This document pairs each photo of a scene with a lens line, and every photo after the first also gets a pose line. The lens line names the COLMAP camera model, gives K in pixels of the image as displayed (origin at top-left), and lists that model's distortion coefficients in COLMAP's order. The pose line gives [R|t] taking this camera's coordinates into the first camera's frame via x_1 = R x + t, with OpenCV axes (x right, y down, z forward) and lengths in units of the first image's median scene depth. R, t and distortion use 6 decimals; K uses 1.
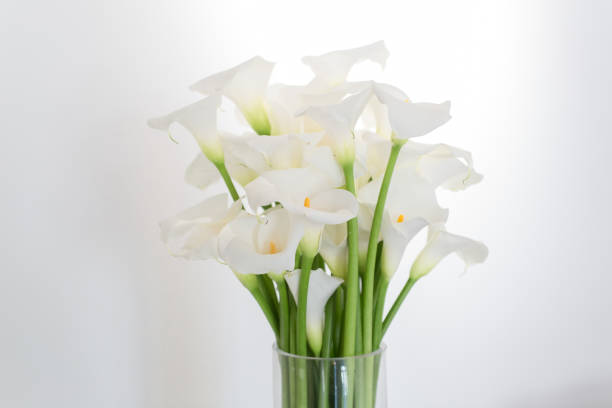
lens RADIAL K [[922.8, 0, 303.2], [0, 922.8, 206.5], [0, 0, 1]] dist [0.006316, 0.000000]
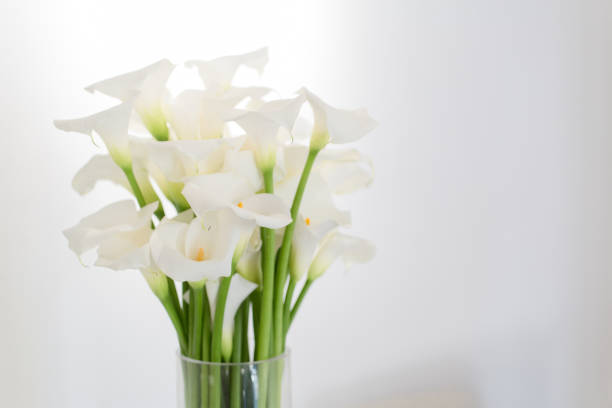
lens RADIAL K [[922.8, 0, 305.8], [0, 922.8, 202.8], [0, 0, 1]] dist [0.006316, 0.000000]
pose [[0.948162, -0.016896, 0.317337, -0.221875], [0.019606, 0.999793, -0.005350, -0.002491], [-0.317181, 0.011294, 0.948298, 0.027089]]
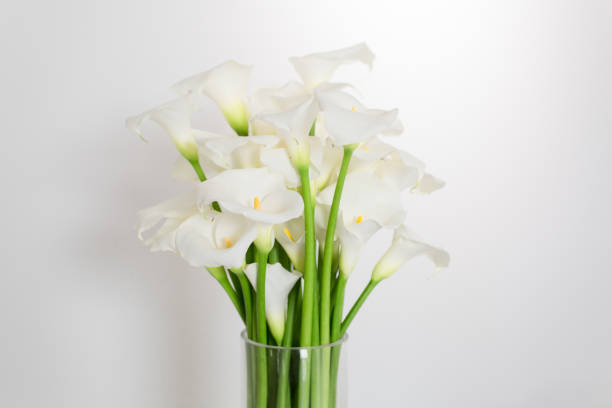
lens RADIAL K [[922.8, 0, 306.8], [0, 922.8, 199.1], [0, 0, 1]] dist [0.006316, 0.000000]
pose [[0.990340, 0.036389, -0.133801, 0.185702], [-0.032949, 0.999069, 0.027833, -0.035950], [0.134689, -0.023156, 0.990617, -0.042849]]
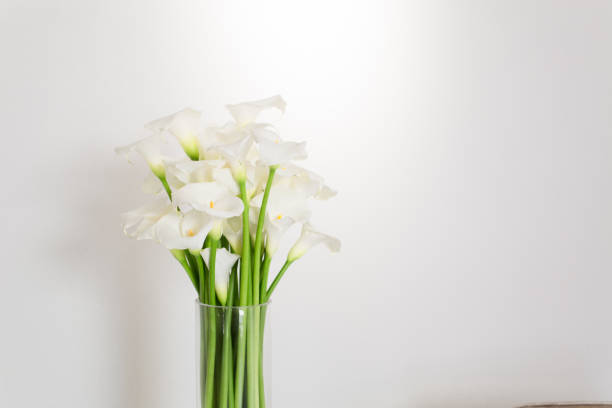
lens RADIAL K [[922.8, 0, 306.3], [0, 922.8, 205.9], [0, 0, 1]] dist [0.006316, 0.000000]
pose [[0.999589, 0.024065, -0.015557, 0.173280], [-0.024079, 0.999710, -0.000726, -0.004623], [0.015535, 0.001100, 0.999879, -0.519678]]
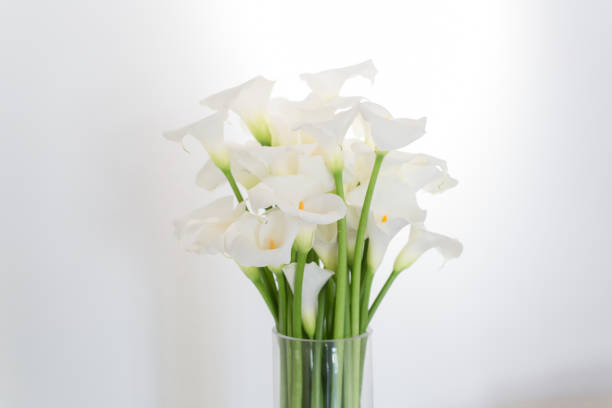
lens RADIAL K [[922.8, 0, 303.5], [0, 922.8, 202.3], [0, 0, 1]] dist [0.006316, 0.000000]
pose [[0.999958, 0.003196, -0.008619, 0.015245], [-0.003150, 0.999981, 0.005280, -0.012783], [0.008636, -0.005253, 0.999949, -0.144111]]
